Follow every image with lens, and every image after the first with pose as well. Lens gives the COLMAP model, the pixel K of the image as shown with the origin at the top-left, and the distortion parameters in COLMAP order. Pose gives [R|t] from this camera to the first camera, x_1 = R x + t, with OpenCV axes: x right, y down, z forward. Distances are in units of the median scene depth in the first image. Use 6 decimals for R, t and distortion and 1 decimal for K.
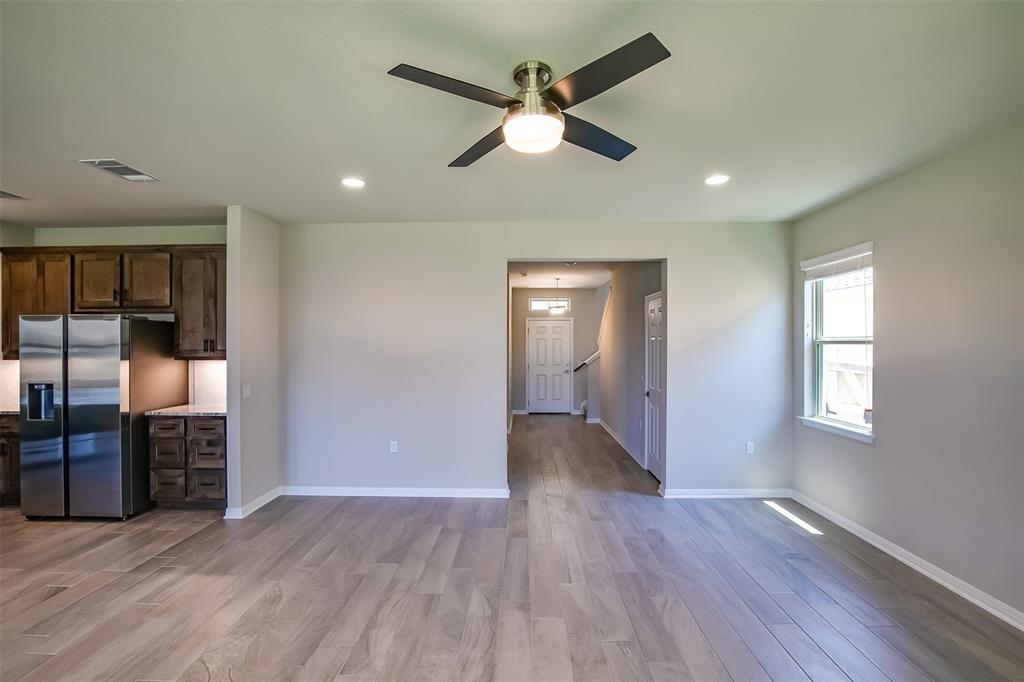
lens RADIAL K [[487.6, 0, 510.7], [0, 487.6, 345.1], [0, 0, 1]] dist [-0.032395, 0.000313]
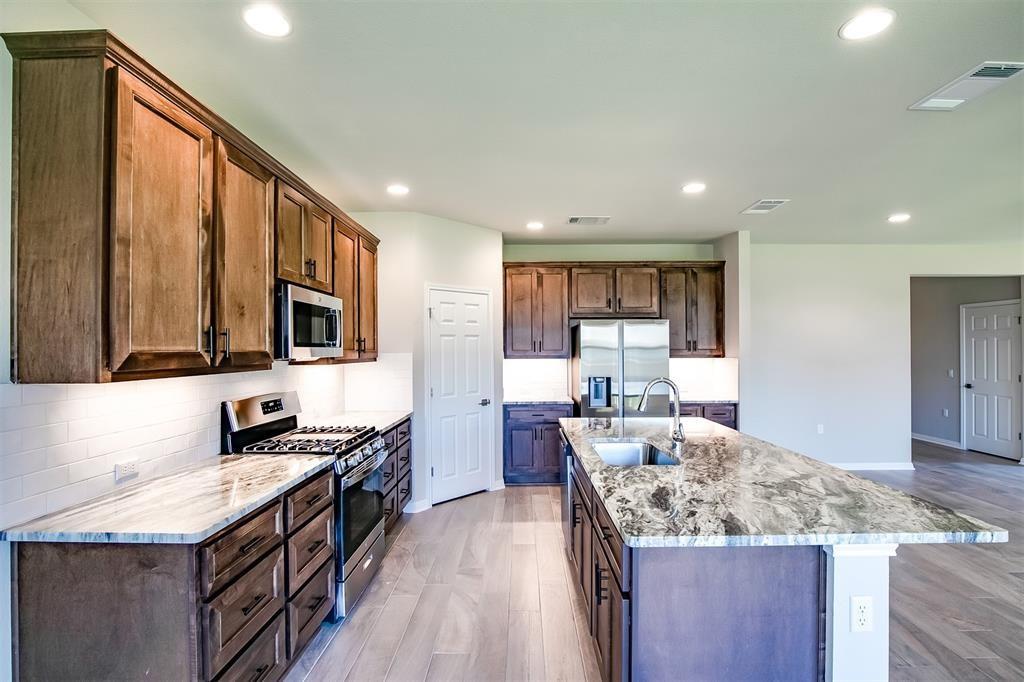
lens RADIAL K [[472.5, 0, 512.0], [0, 472.5, 345.0], [0, 0, 1]] dist [-0.033806, 0.006663]
pose [[0.999974, -0.002696, 0.006753, -1.081261], [0.002776, 0.999926, -0.011840, 0.012292], [-0.006720, 0.011858, 0.999907, -0.167581]]
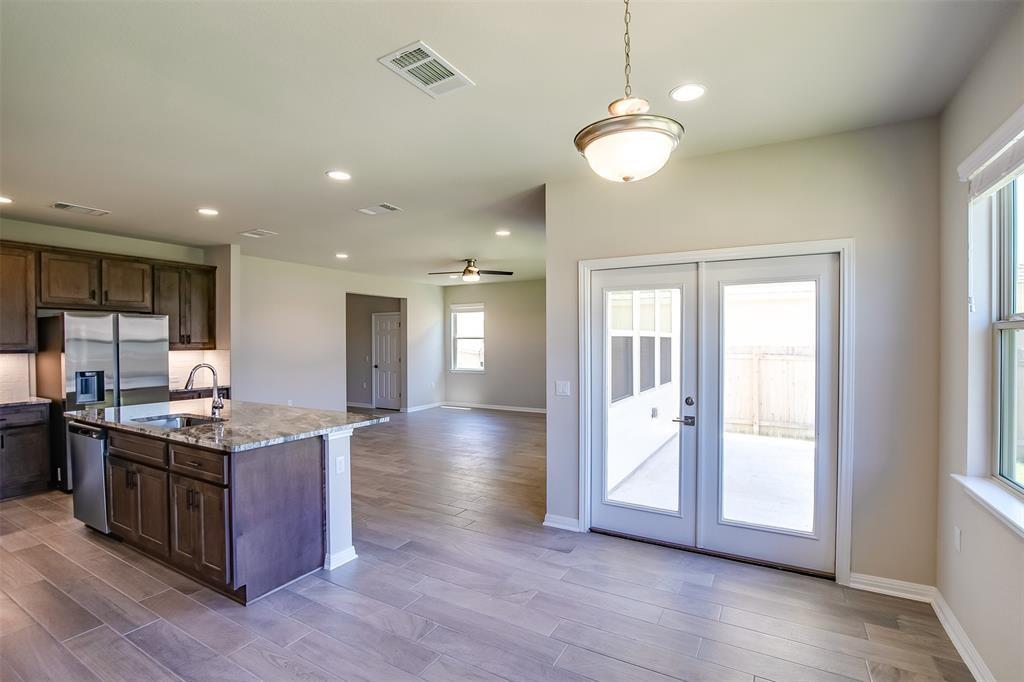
lens RADIAL K [[472.5, 0, 512.0], [0, 472.5, 345.0], [0, 0, 1]] dist [-0.033806, 0.006663]
pose [[0.480151, -0.008267, 0.877147, -1.316758], [0.005862, 0.999964, 0.006215, 0.013861], [-0.877166, 0.002157, 0.480182, -0.399906]]
